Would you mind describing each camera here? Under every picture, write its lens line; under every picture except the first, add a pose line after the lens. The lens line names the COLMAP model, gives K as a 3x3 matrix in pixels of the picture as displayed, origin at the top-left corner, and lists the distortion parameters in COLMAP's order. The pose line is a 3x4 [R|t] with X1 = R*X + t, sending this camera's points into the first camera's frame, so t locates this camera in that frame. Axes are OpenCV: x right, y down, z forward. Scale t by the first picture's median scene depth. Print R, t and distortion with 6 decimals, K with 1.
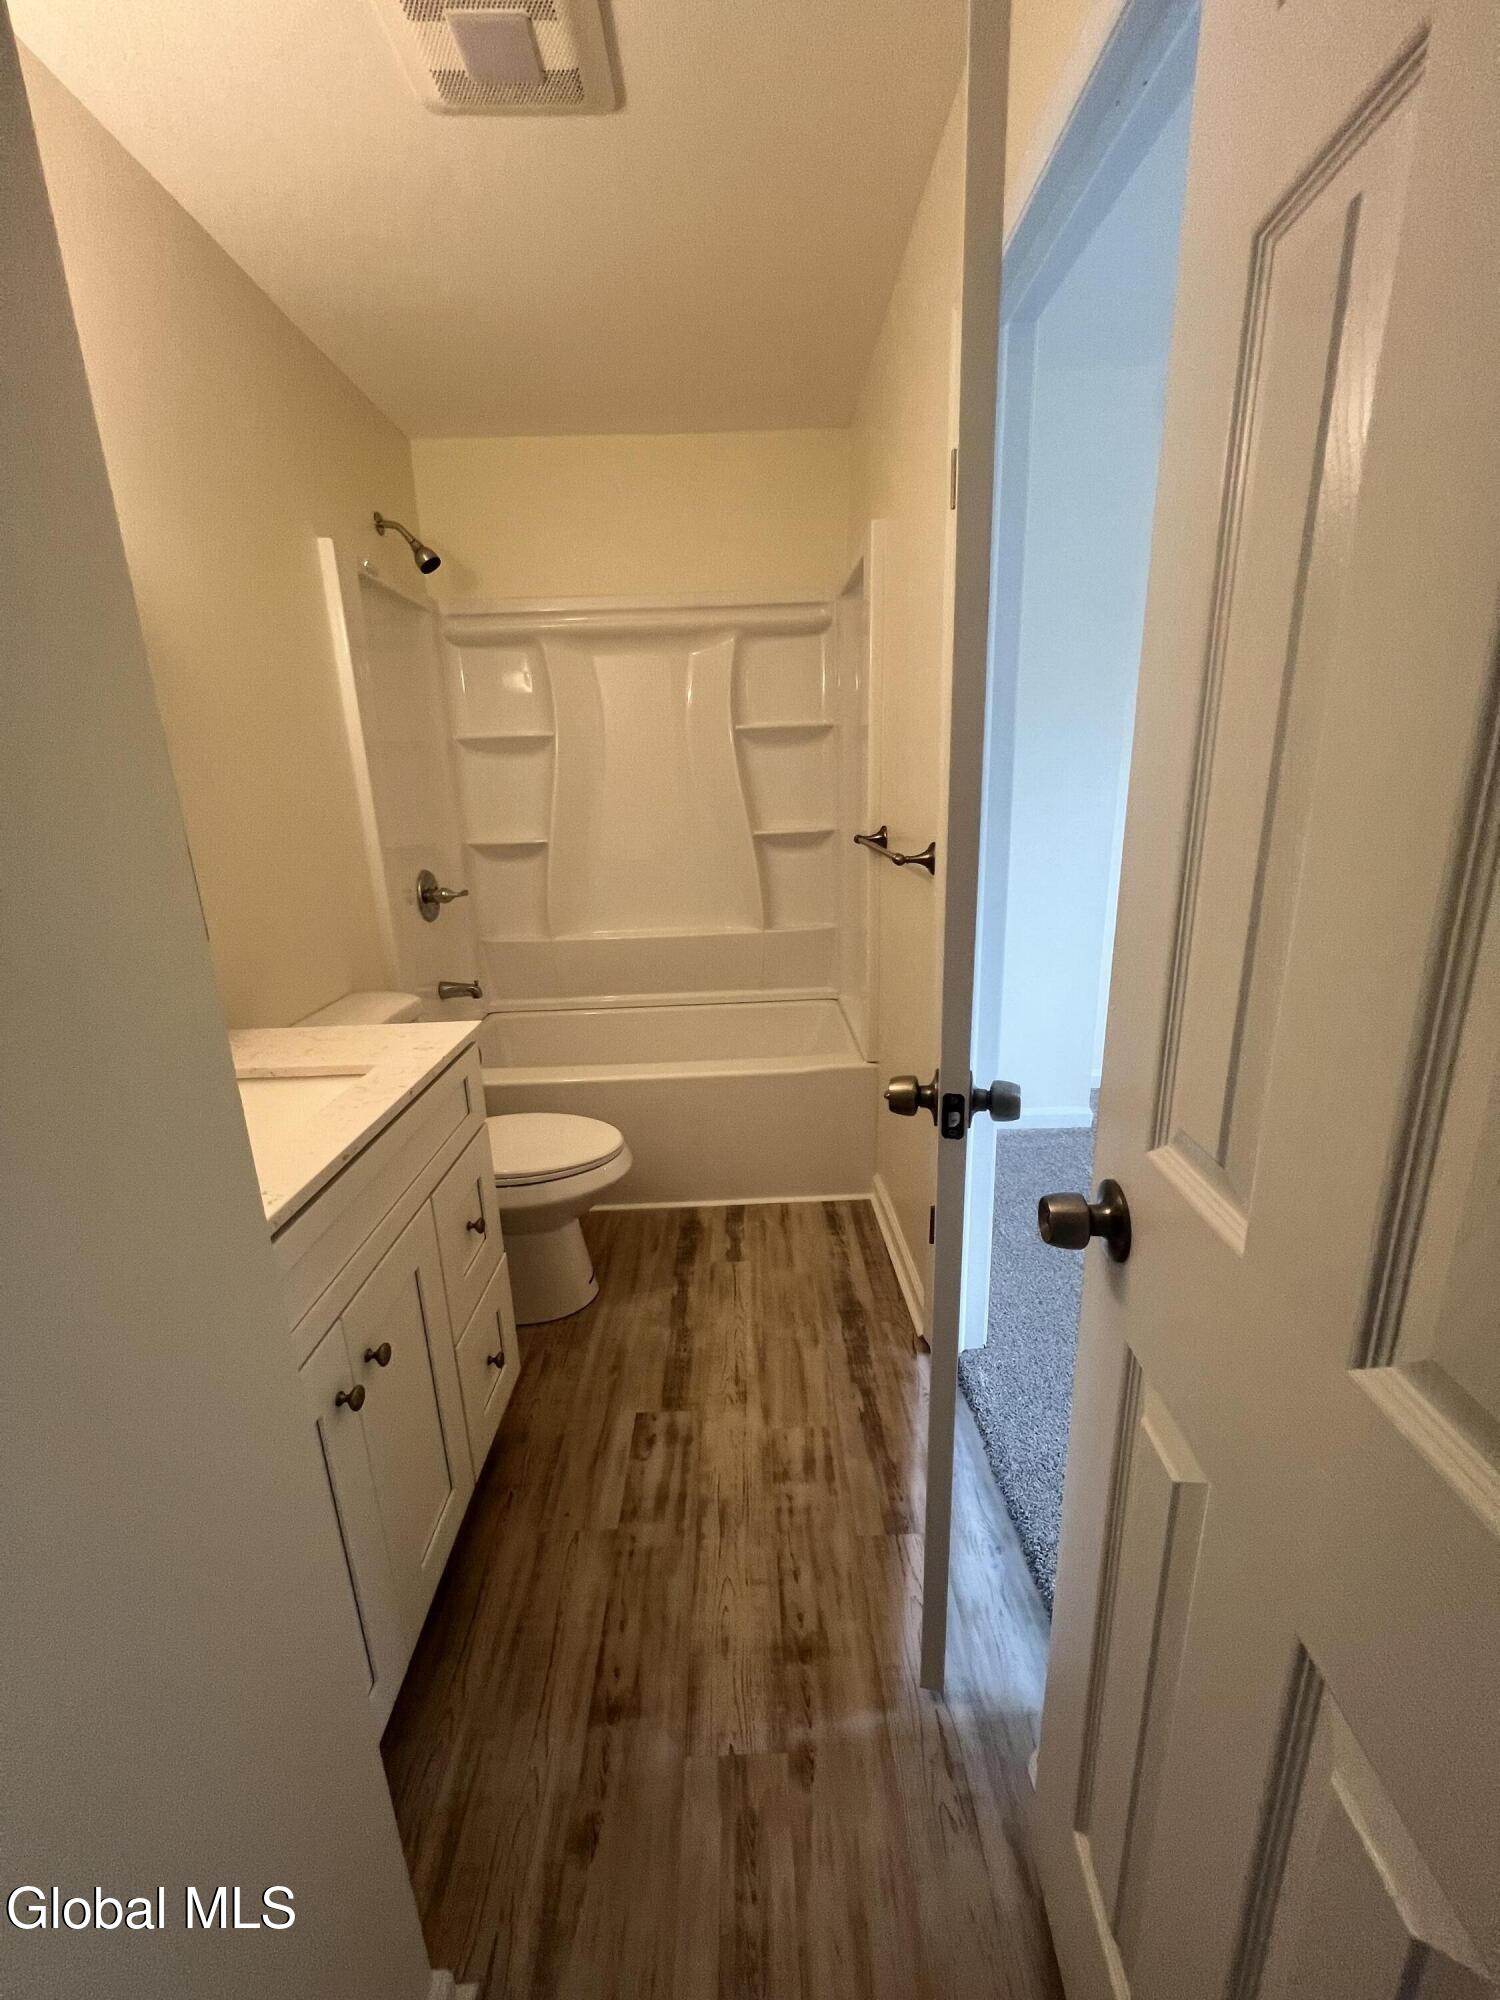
lens RADIAL K [[799.6, 0, 753.5], [0, 799.6, 1001.1], [0, 0, 1]] dist [-0.001049, -0.000122]
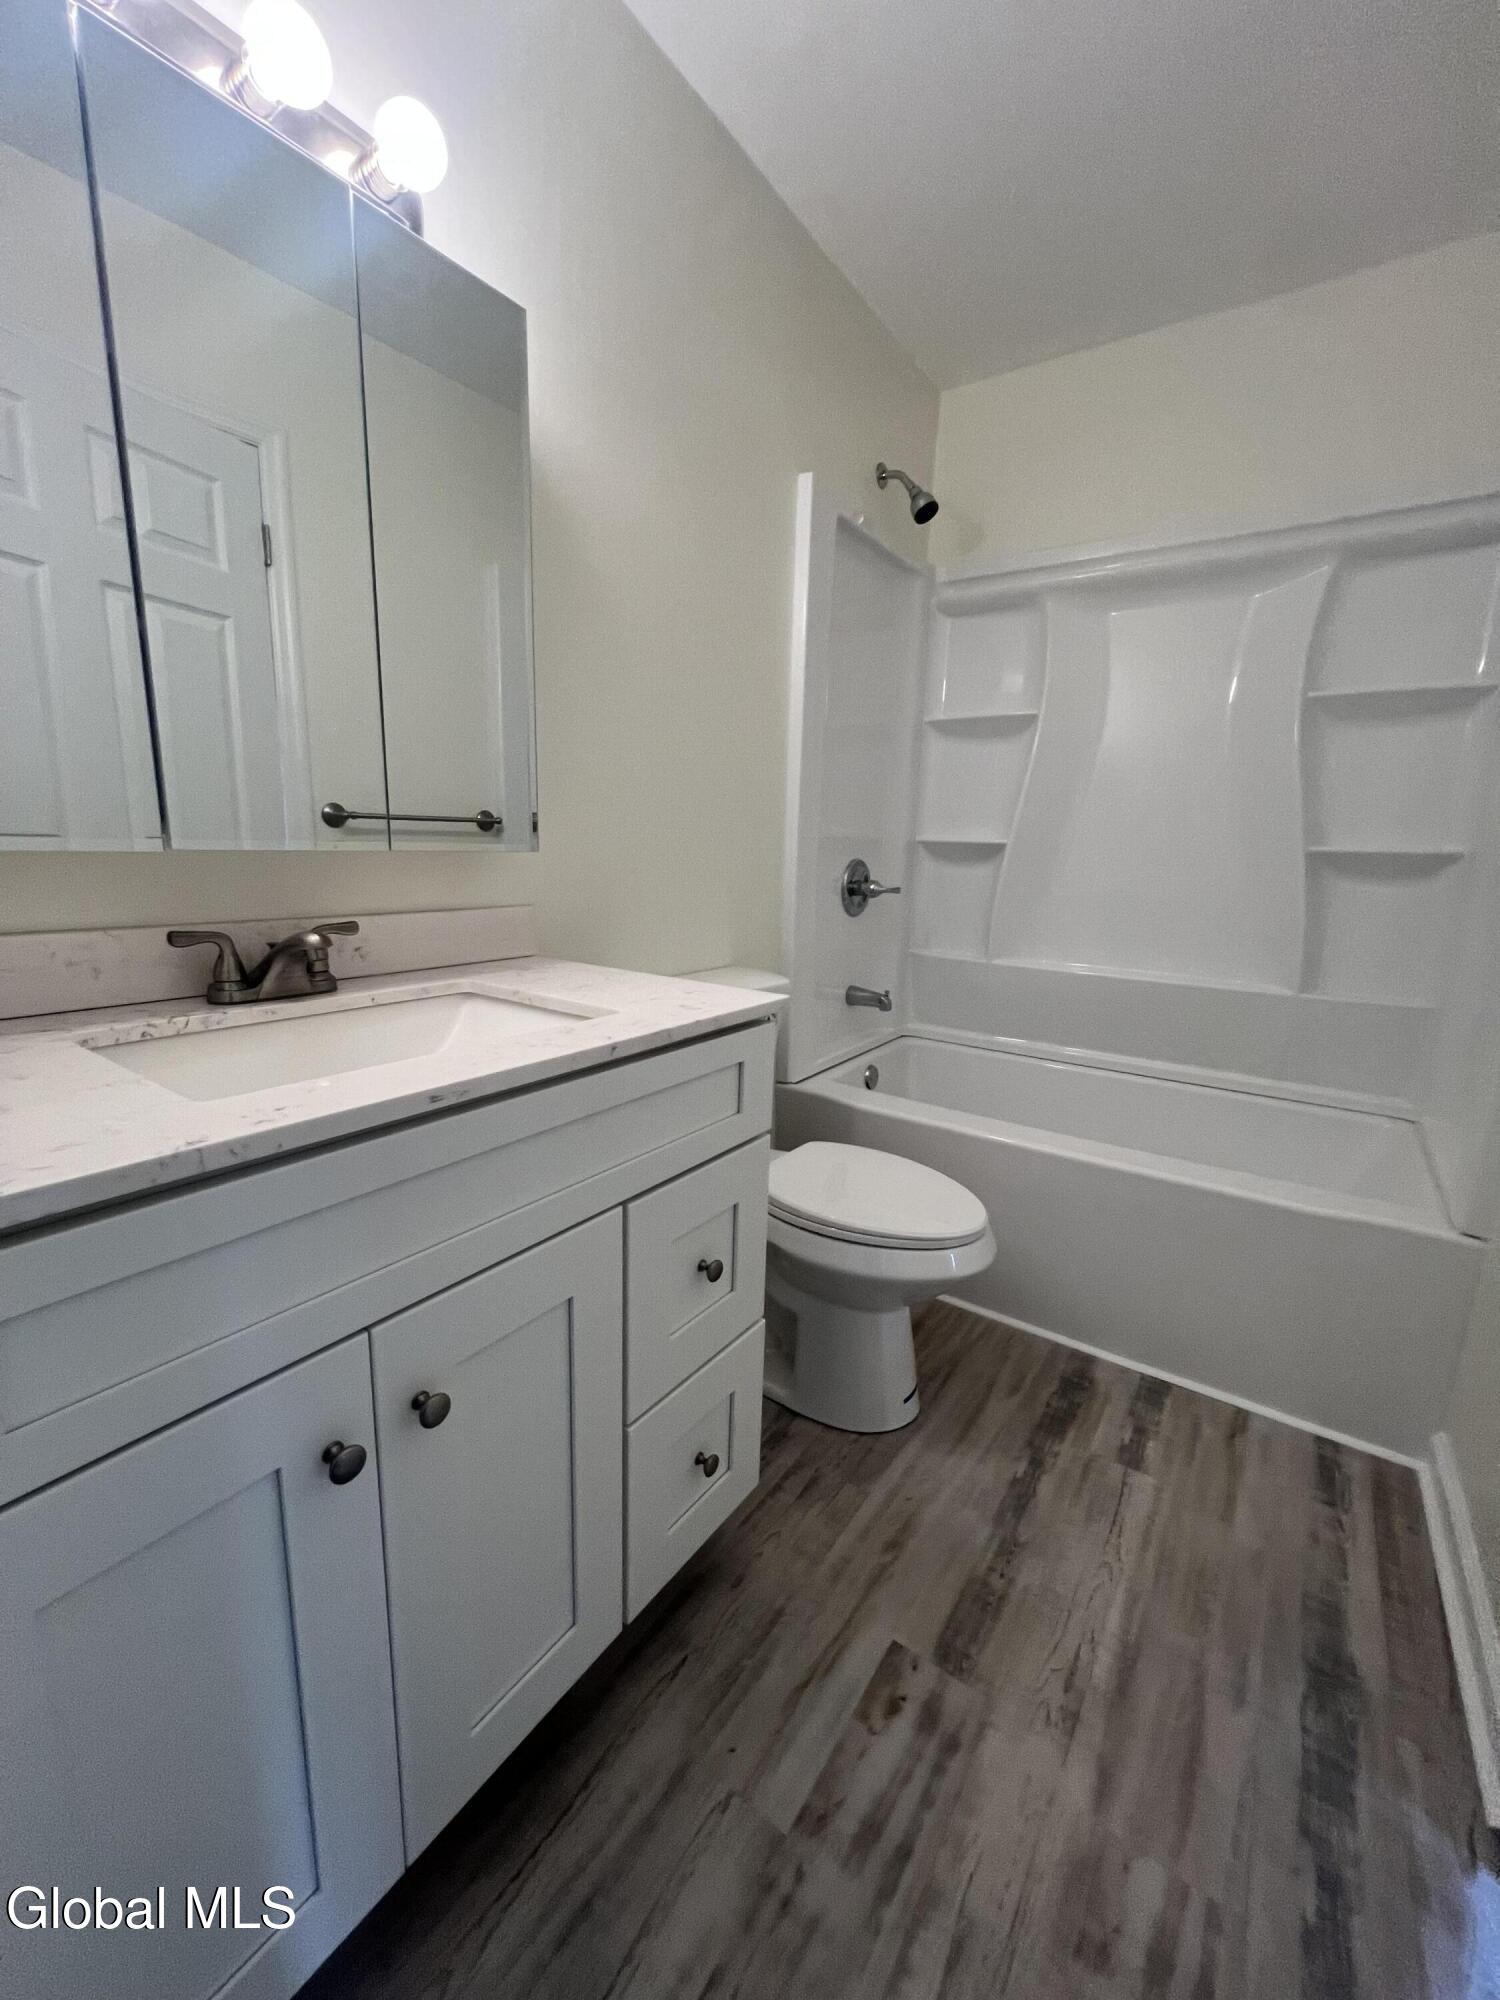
lens RADIAL K [[799.6, 0, 751.9], [0, 799.6, 1001.0], [0, 0, 1]] dist [-0.001049, -0.000122]
pose [[0.808703, 0.170262, -0.563037, 0.029497], [-0.211120, 0.977430, -0.007663, 0.029037], [0.549025, 0.125066, 0.826396, 0.260783]]
